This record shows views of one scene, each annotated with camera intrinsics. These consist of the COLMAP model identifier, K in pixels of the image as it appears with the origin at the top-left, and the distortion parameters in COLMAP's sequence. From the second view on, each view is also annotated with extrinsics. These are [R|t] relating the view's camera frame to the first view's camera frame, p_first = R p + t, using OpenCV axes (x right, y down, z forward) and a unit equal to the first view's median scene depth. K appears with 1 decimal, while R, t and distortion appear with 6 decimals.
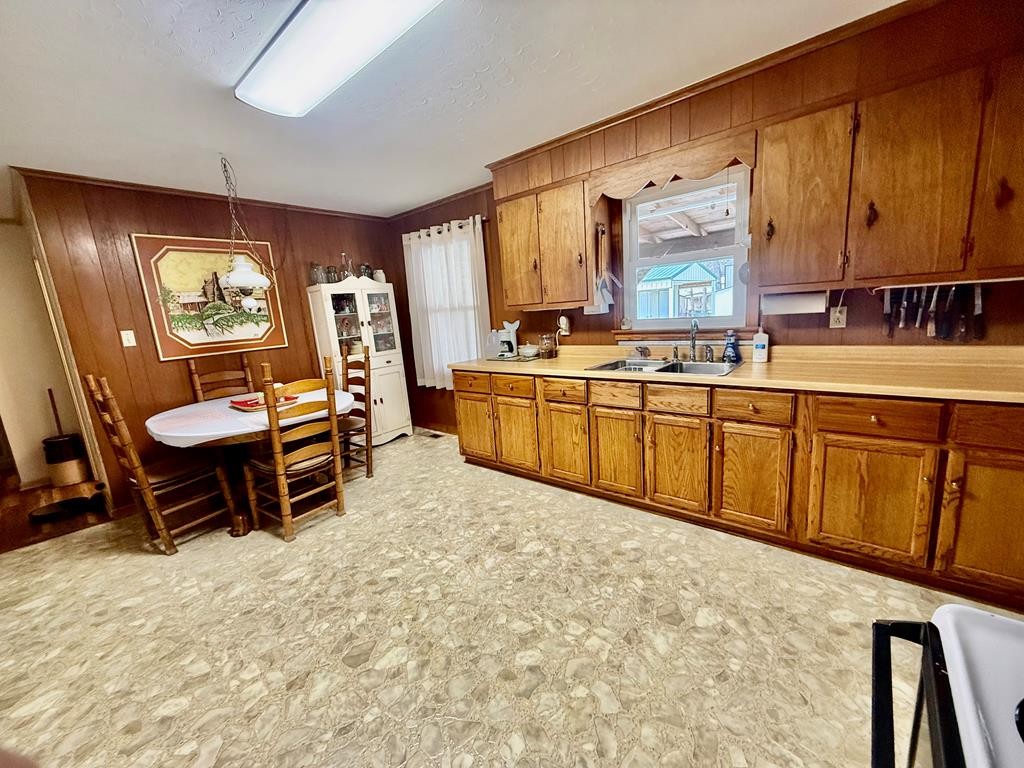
lens RADIAL K [[409.1, 0, 508.9], [0, 409.1, 384.6], [0, 0, 1]] dist [0.000596, 0.000197]
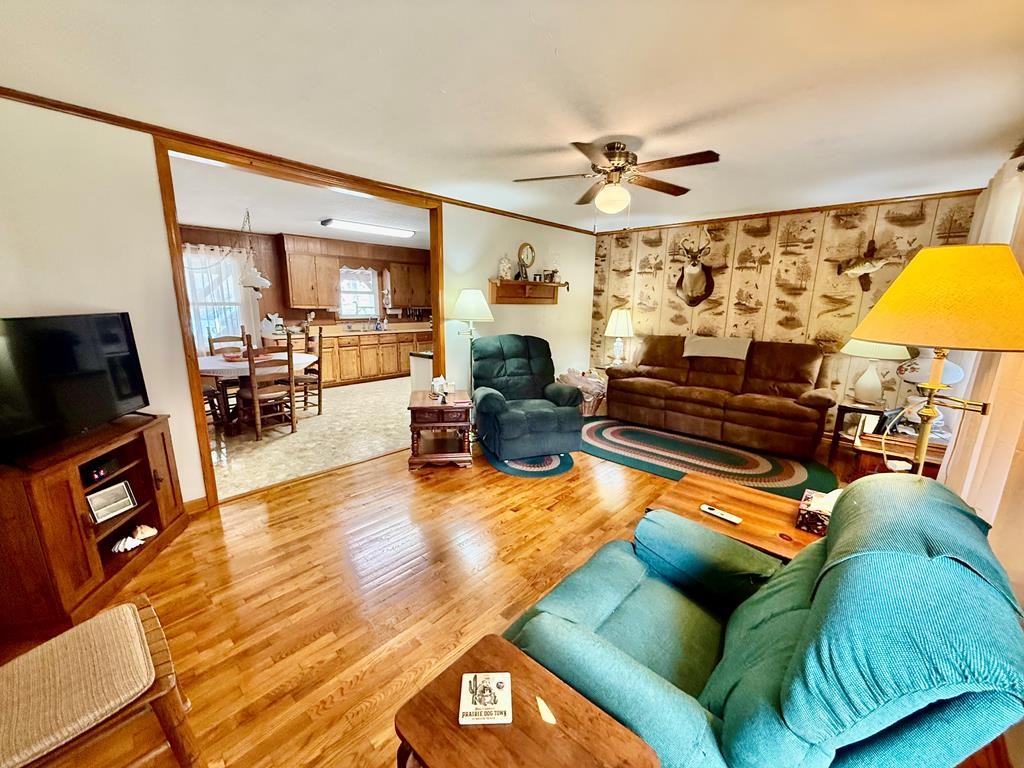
lens RADIAL K [[409.1, 0, 510.3], [0, 409.1, 384.5], [0, 0, 1]] dist [0.000596, 0.000197]
pose [[0.007186, -0.129791, 0.991515, -2.672272], [0.172894, 0.976769, 0.126608, 0.137867], [-0.984914, 0.170517, 0.029459, 0.015188]]
